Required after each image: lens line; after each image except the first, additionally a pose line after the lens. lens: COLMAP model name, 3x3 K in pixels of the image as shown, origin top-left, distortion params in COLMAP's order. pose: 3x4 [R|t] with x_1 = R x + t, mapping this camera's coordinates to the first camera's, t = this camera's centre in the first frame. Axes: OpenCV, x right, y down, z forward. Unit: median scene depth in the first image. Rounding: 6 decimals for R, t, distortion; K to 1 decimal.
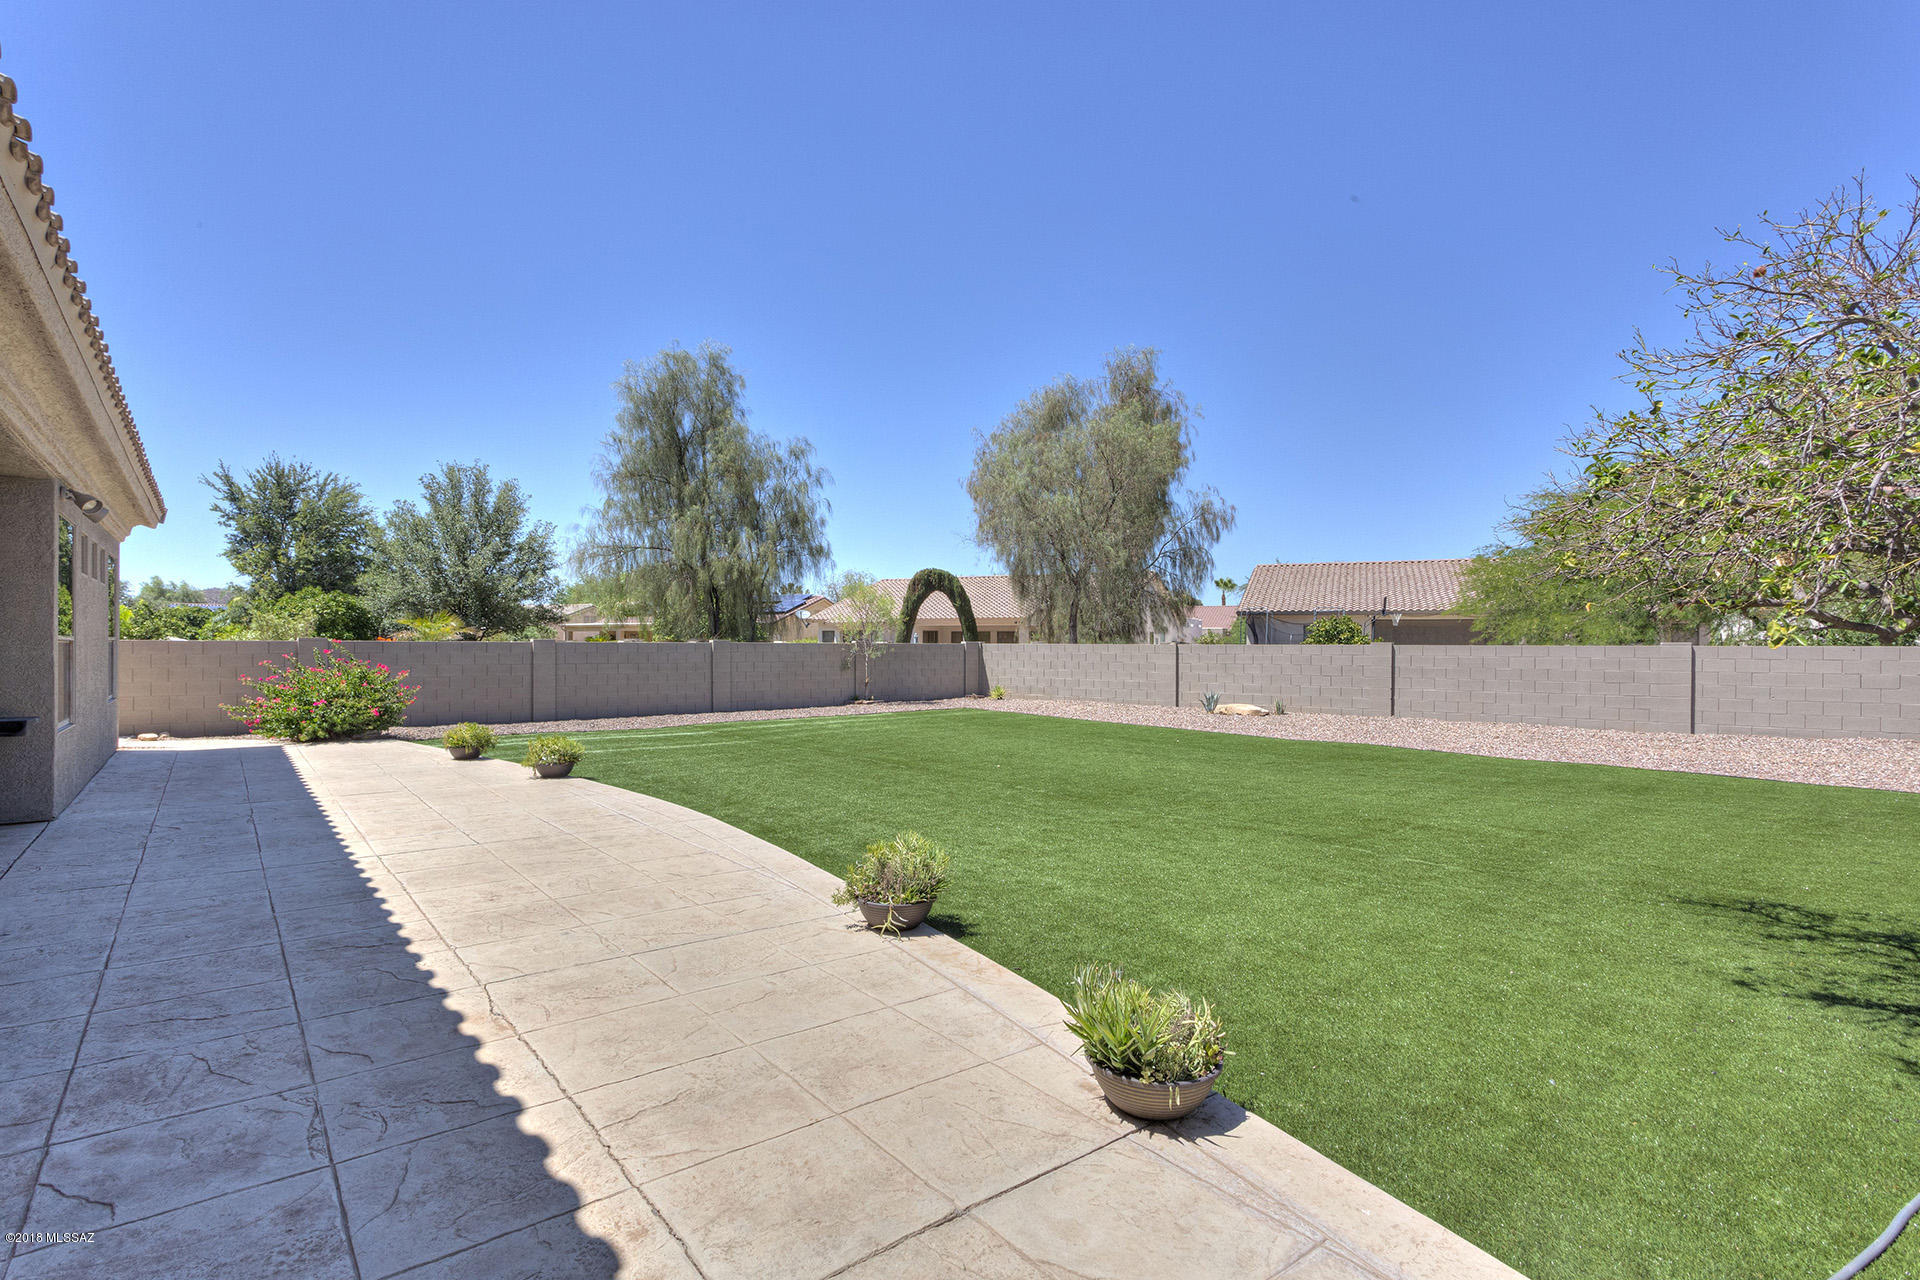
lens RADIAL K [[901.8, 0, 908.3], [0, 901.8, 655.6], [0, 0, 1]] dist [0.003306, 0.001586]
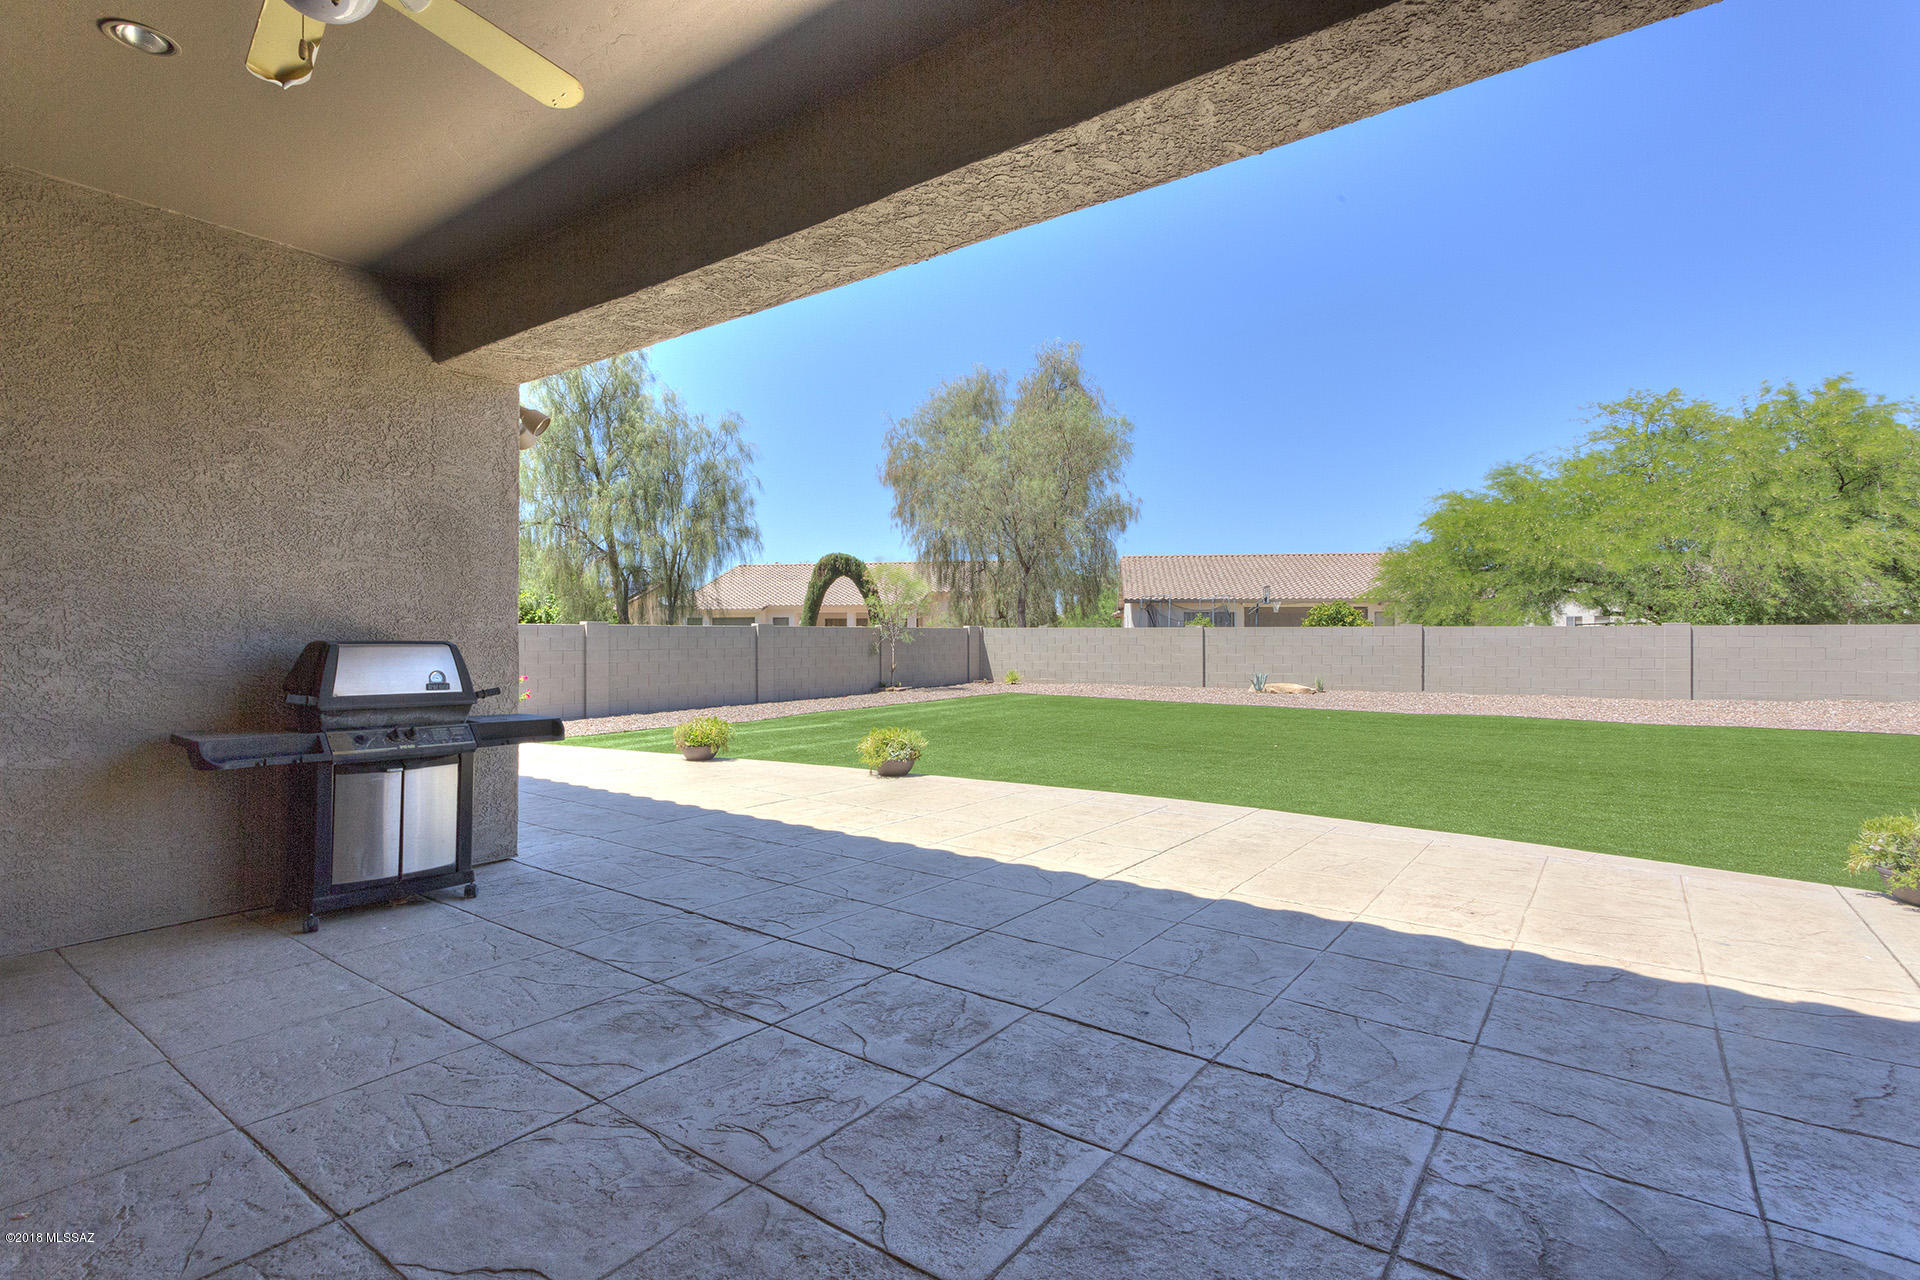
lens RADIAL K [[901.8, 0, 911.2], [0, 901.8, 627.3], [0, 0, 1]] dist [0.003306, 0.001586]
pose [[0.968886, -0.002767, 0.247493, -0.175131], [0.007633, 0.999796, -0.018705, 0.002647], [-0.247390, 0.020013, 0.968709, 0.046919]]
